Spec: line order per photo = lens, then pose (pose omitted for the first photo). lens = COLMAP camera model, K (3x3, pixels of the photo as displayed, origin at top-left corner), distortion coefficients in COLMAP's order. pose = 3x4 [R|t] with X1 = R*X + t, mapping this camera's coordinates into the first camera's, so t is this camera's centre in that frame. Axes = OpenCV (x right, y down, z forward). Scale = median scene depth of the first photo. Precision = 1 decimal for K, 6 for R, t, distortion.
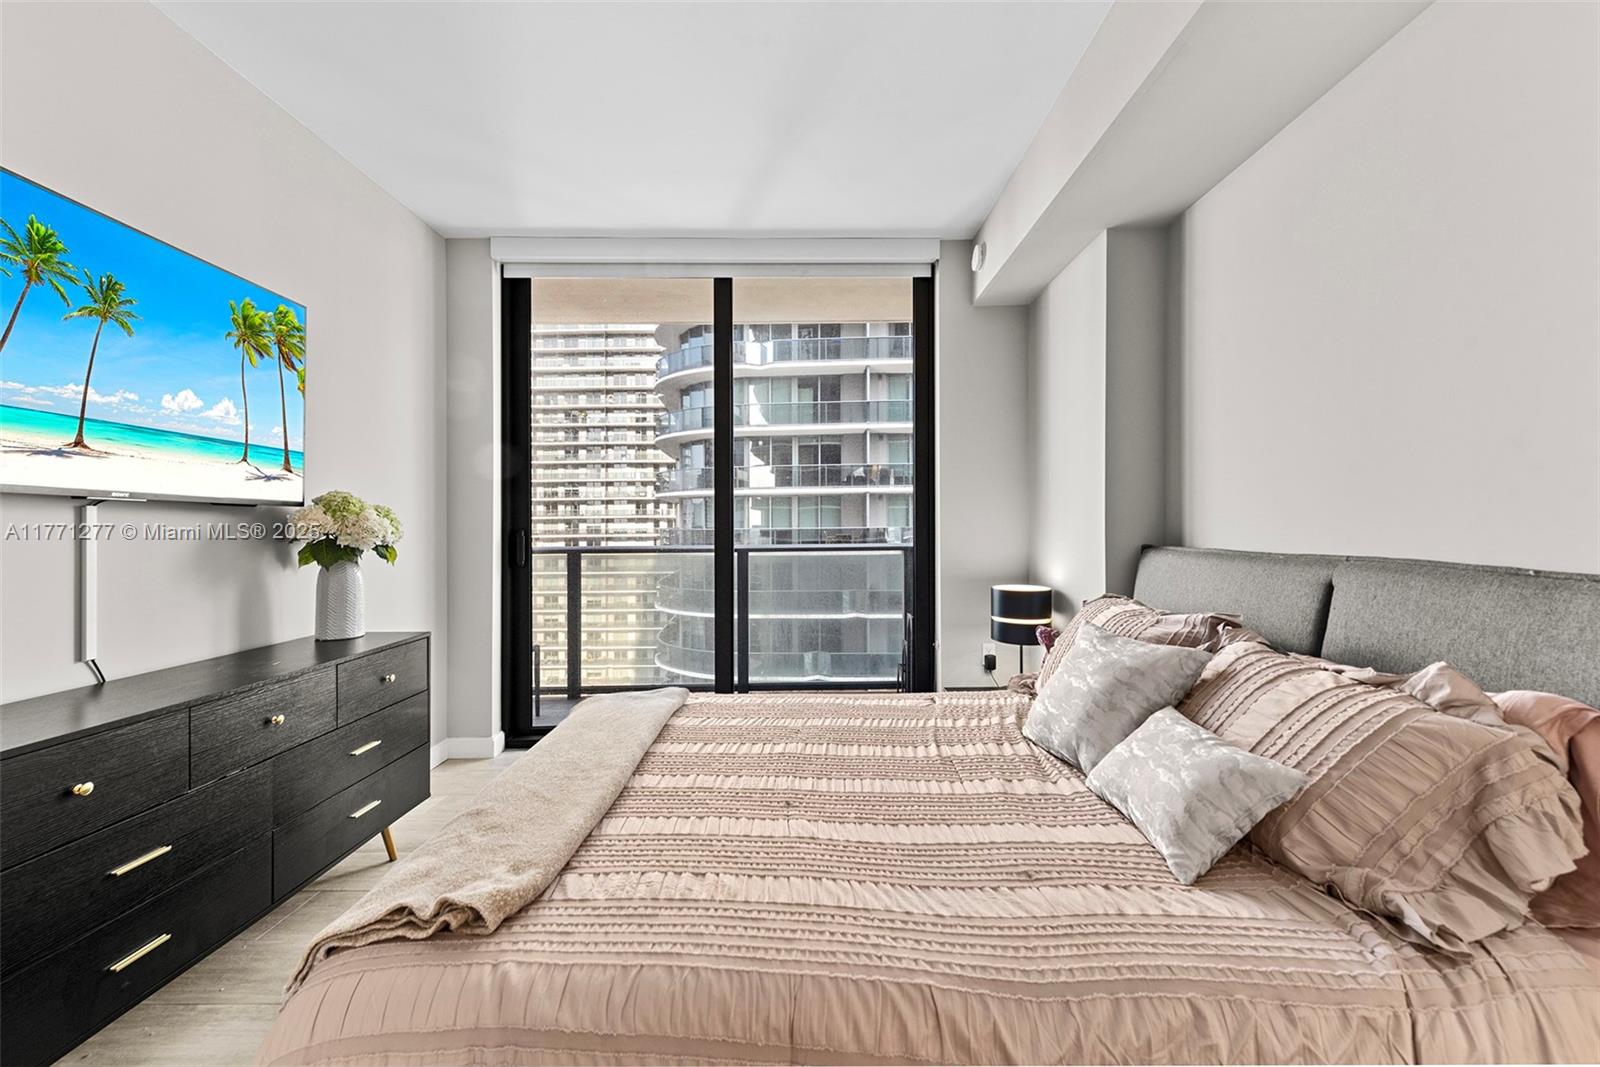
lens RADIAL K [[648.8, 0, 792.8], [0, 648.8, 528.0], [0, 0, 1]] dist [-0.000700, -0.007842]
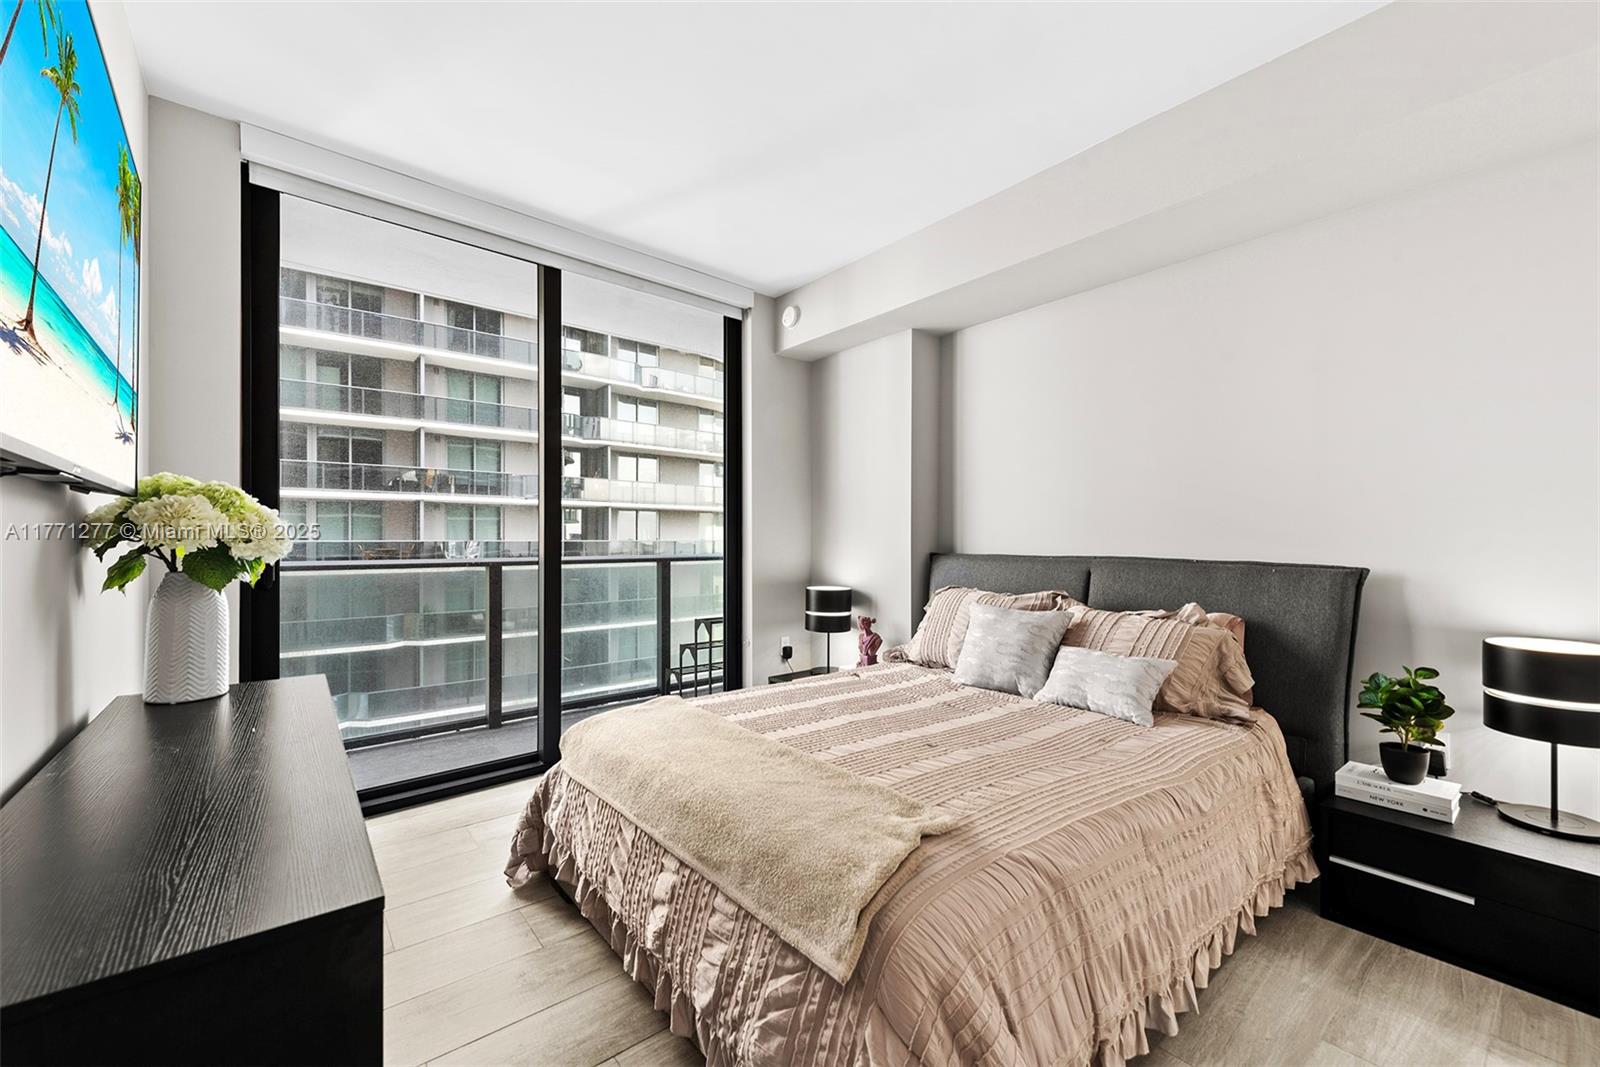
lens RADIAL K [[646.4, 0, 802.2], [0, 646.4, 541.0], [0, 0, 1]] dist [0.013232, -0.006867]
pose [[0.753694, 0.007525, 0.657182, -0.453222], [-0.005801, 0.999972, -0.004797, 0.005681], [-0.657200, -0.000197, 0.753716, 0.071051]]
